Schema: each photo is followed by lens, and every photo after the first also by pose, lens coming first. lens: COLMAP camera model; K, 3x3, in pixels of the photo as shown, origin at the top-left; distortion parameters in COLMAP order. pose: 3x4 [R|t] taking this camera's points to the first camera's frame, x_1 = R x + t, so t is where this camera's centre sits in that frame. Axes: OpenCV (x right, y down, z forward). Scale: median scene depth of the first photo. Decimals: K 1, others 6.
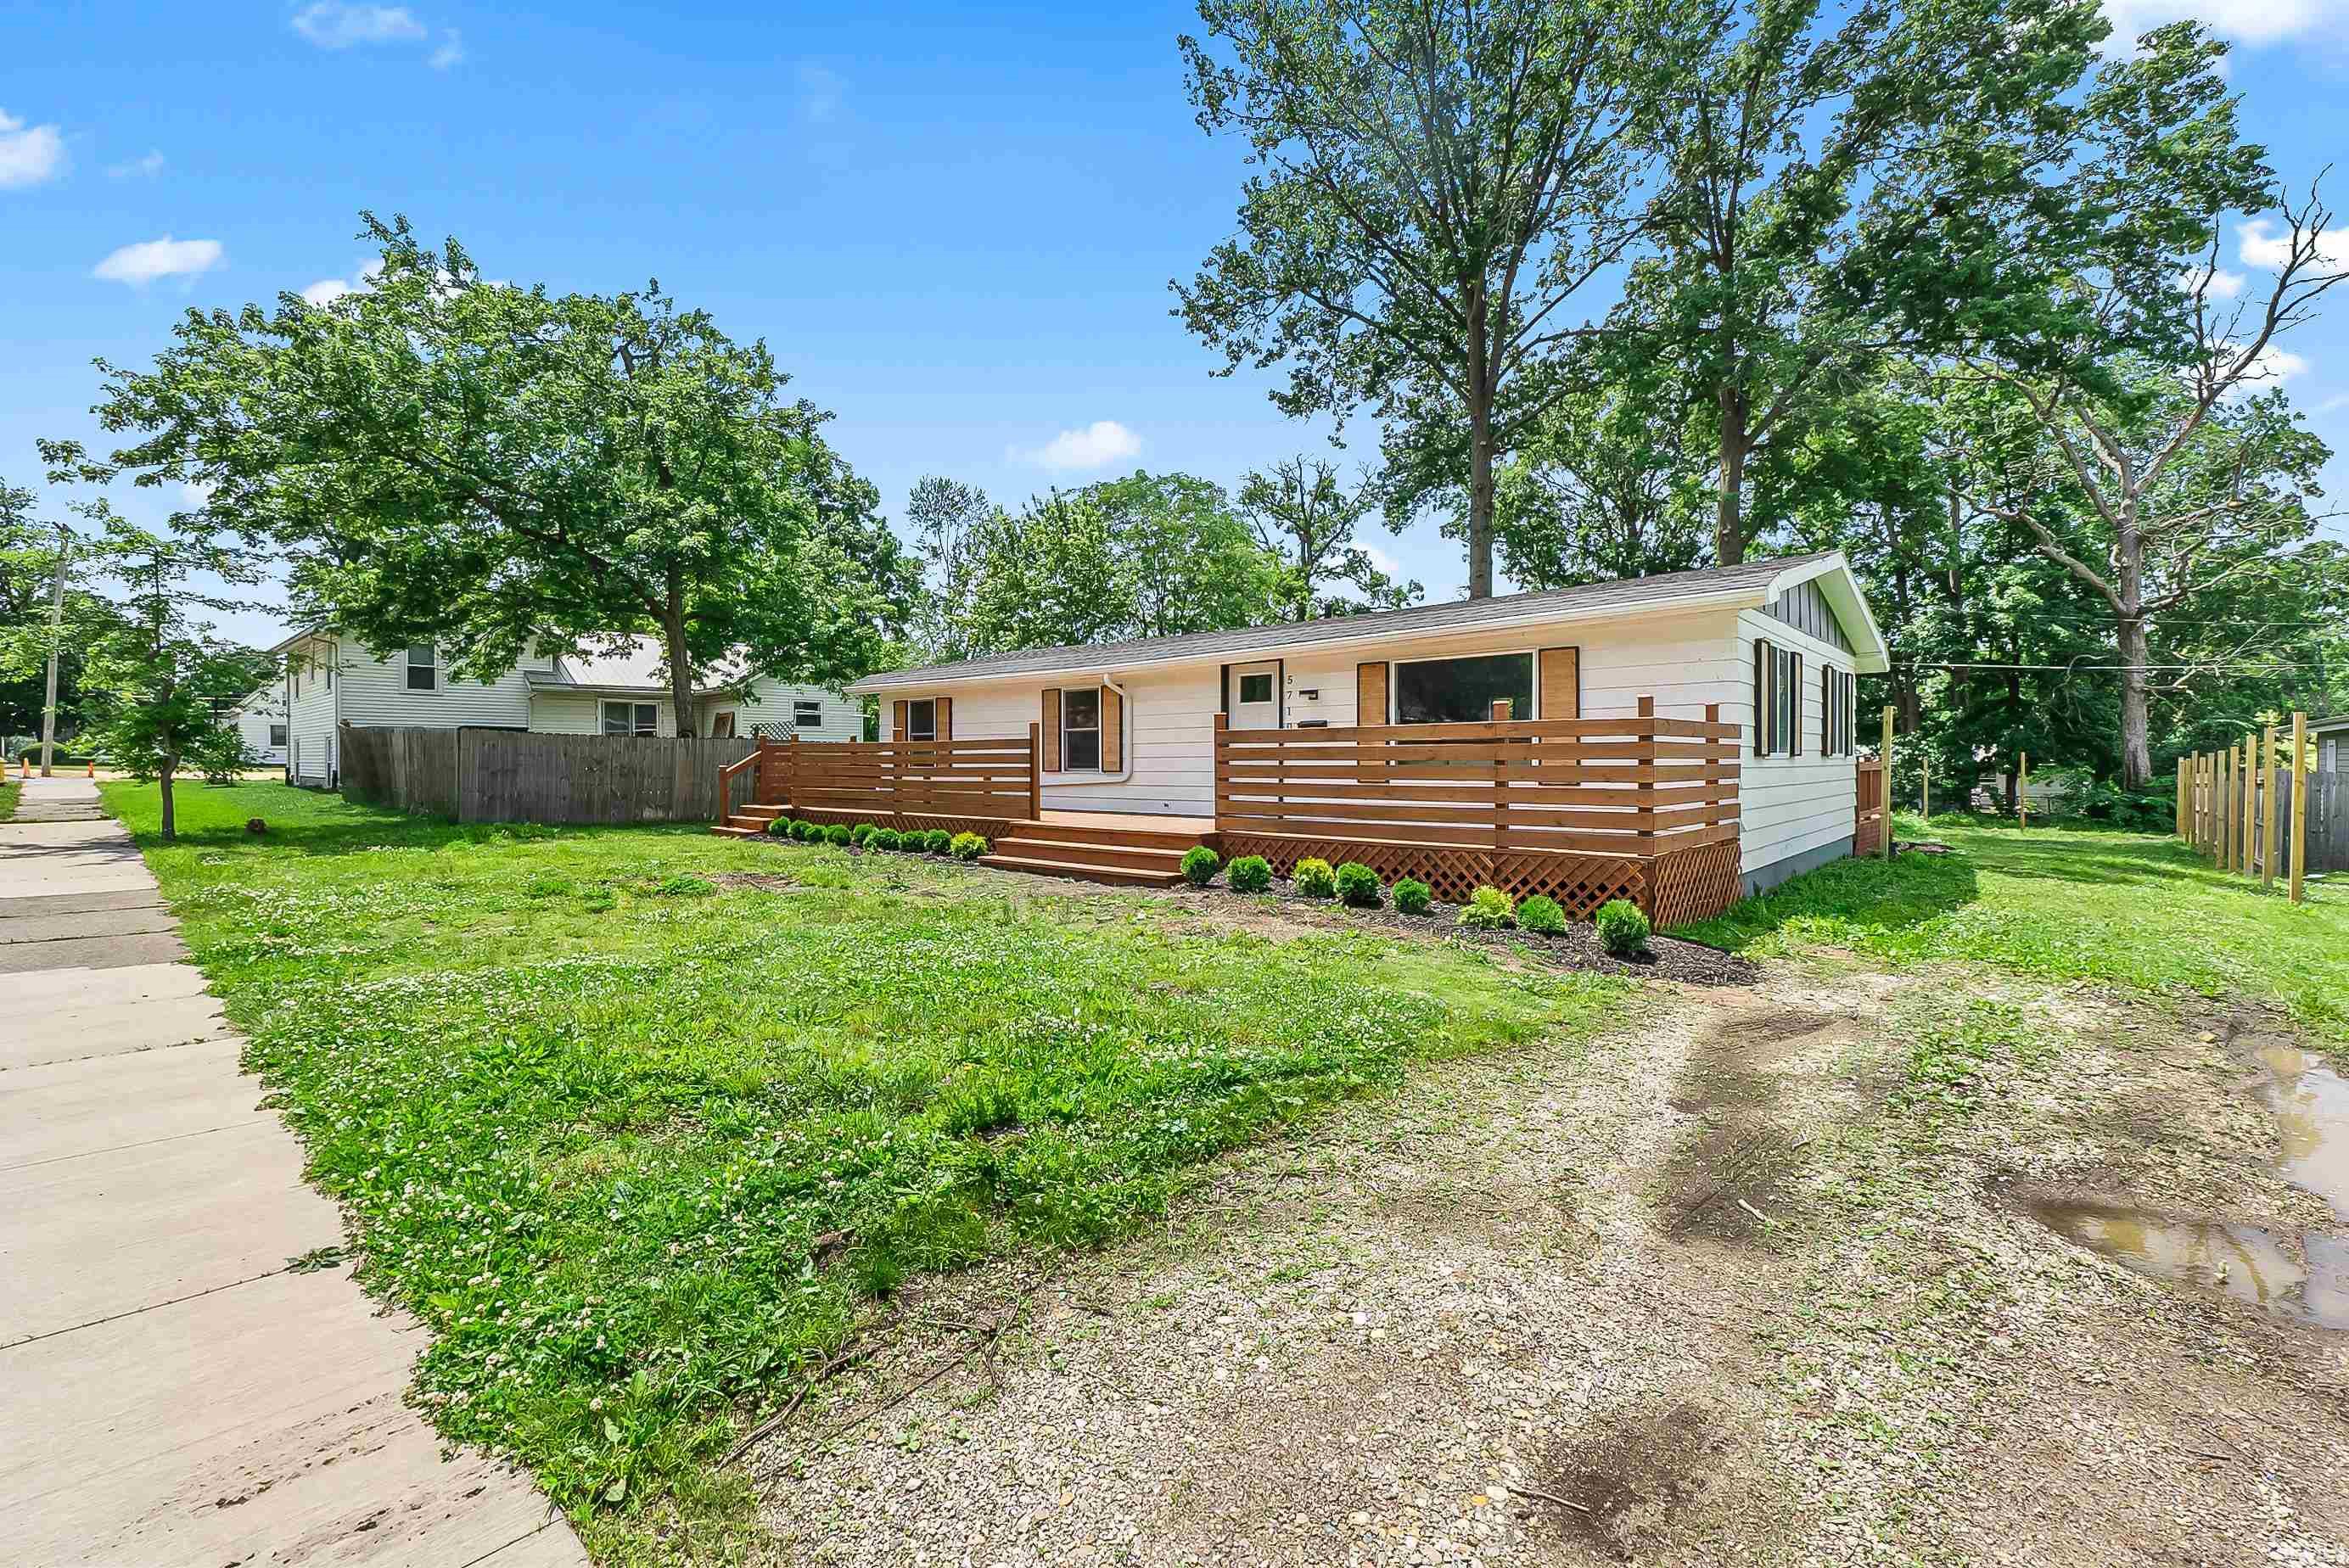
lens RADIAL K [[988.6, 0, 1182.5], [0, 988.6, 763.2], [0, 0, 1]] dist [0.010629, 0.000376]
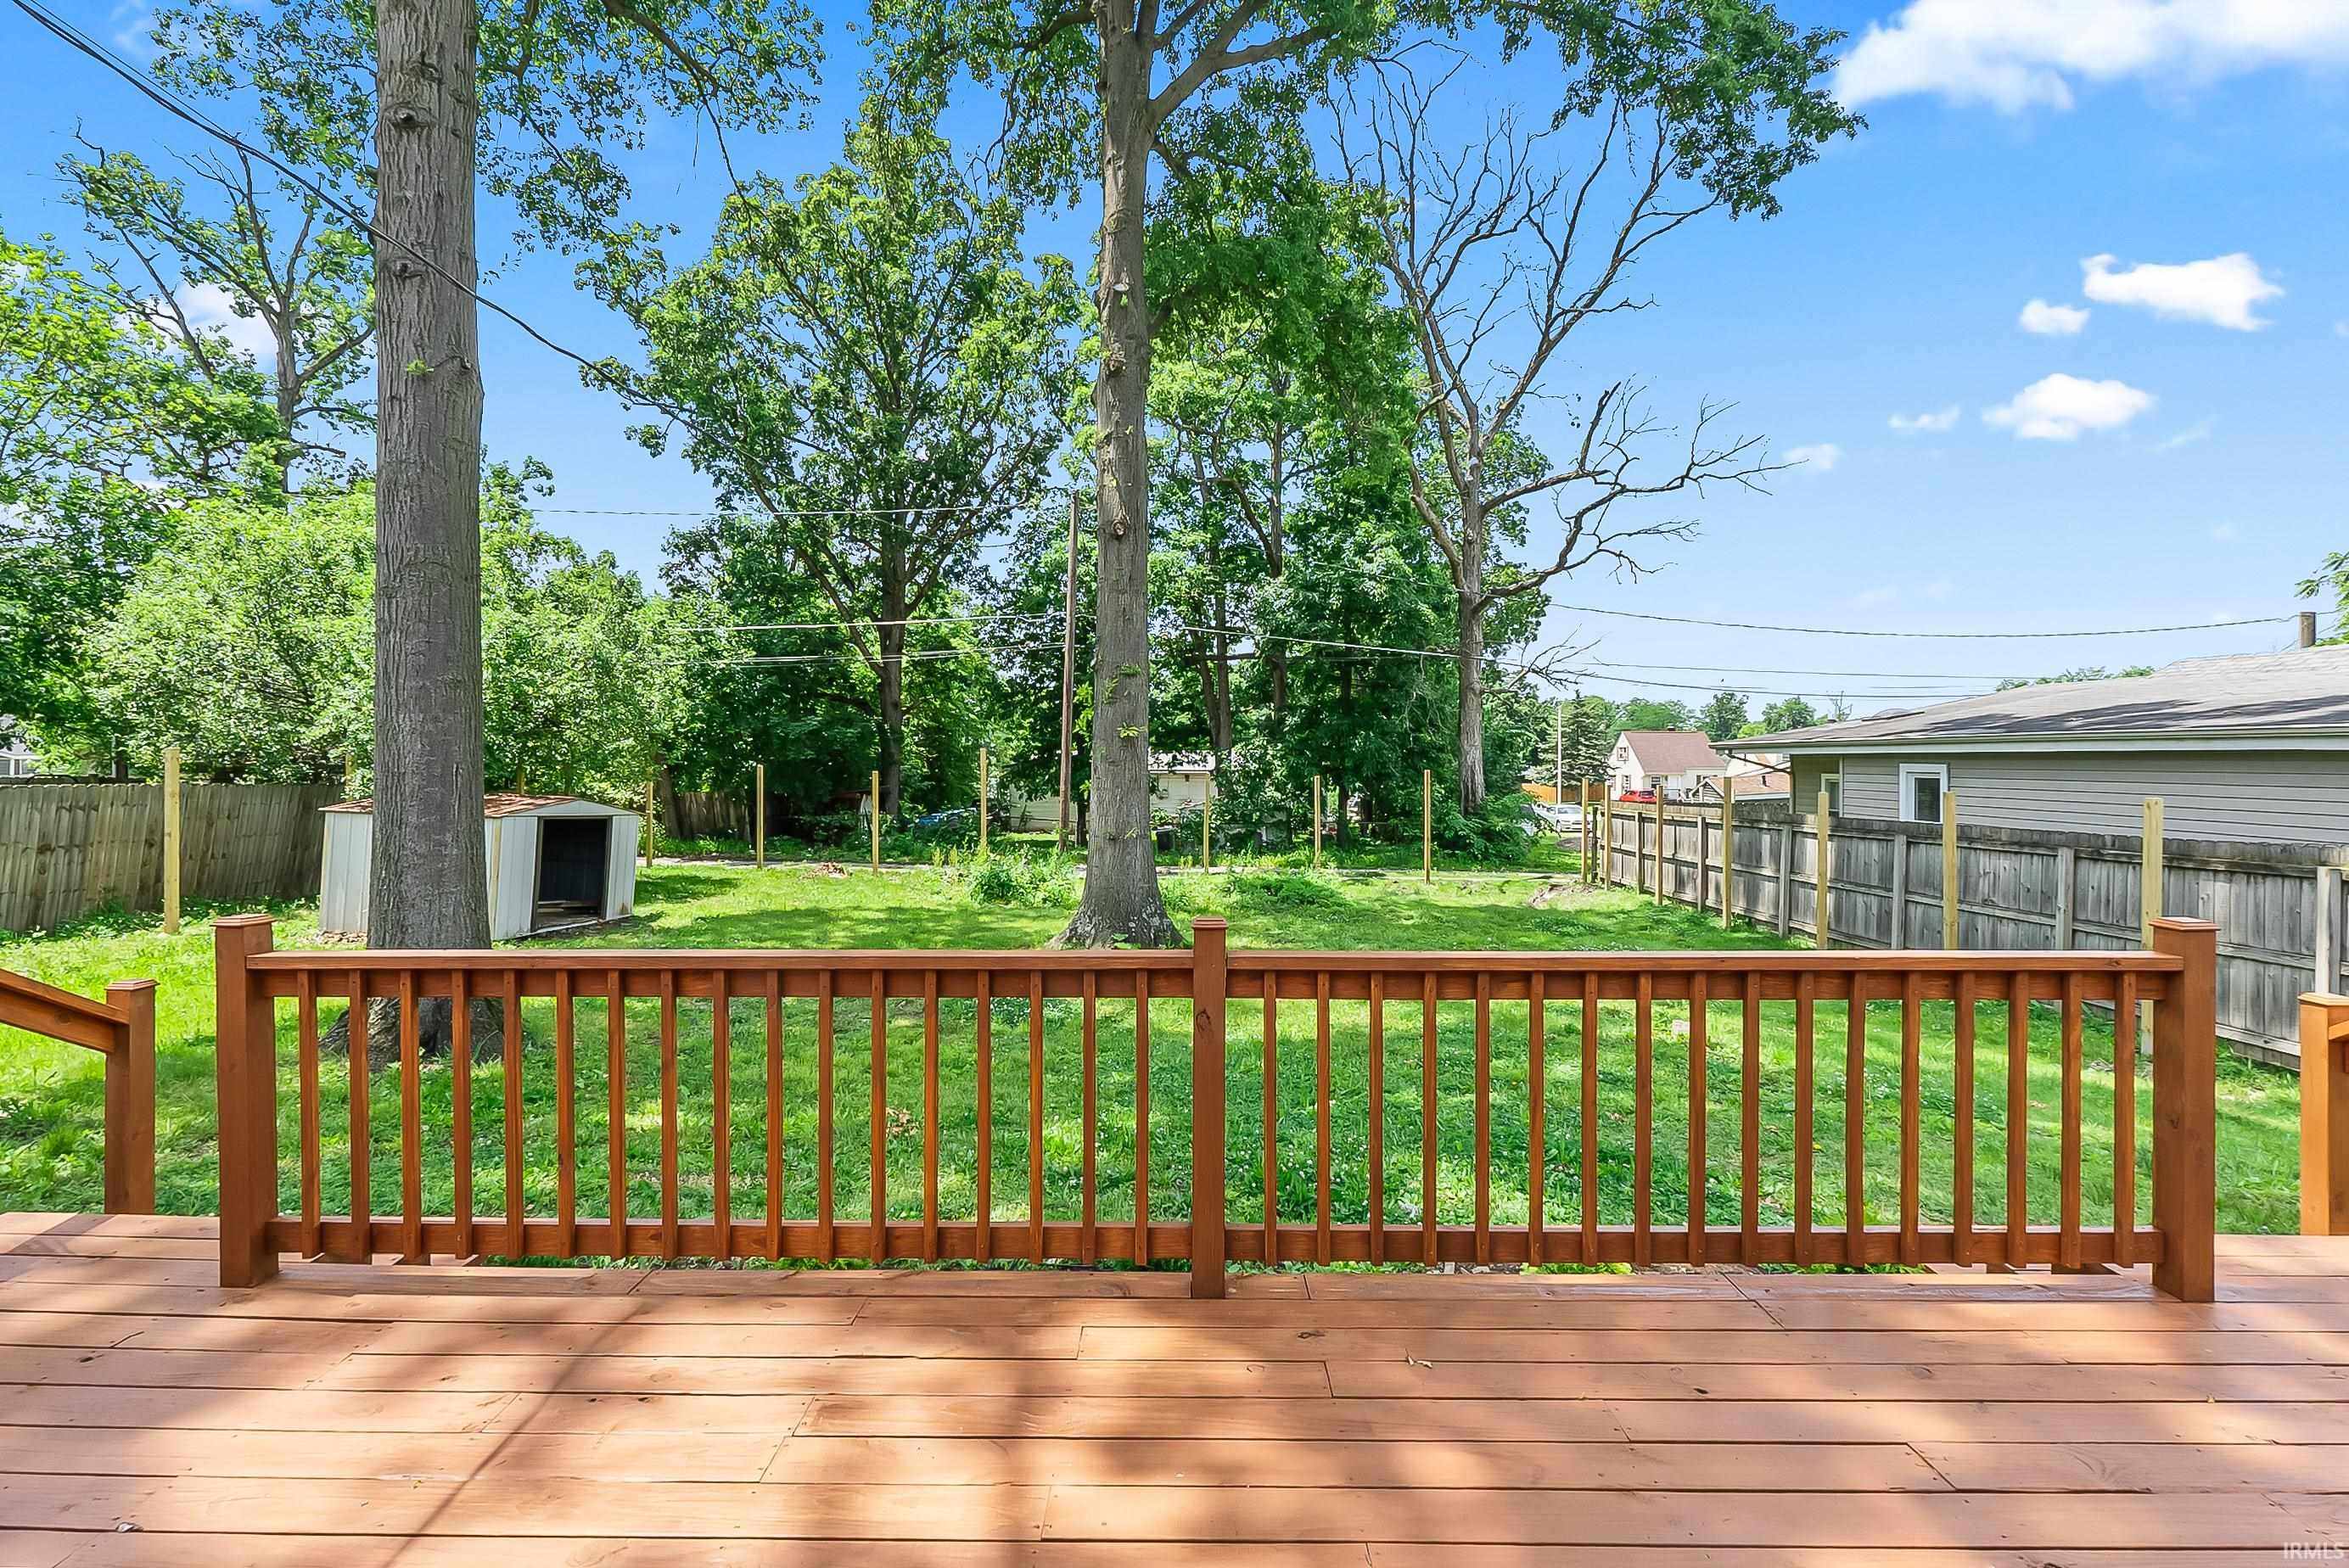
lens RADIAL K [[988.6, 0, 1166.0], [0, 988.6, 779.0], [0, 0, 1]] dist [0.010629, 0.000376]
pose [[0.744994, 0.002243, 0.667067, 0.204714], [-0.001988, 0.999997, -0.001141, 0.001840], [-0.667068, -0.000476, 0.744996, 0.542109]]
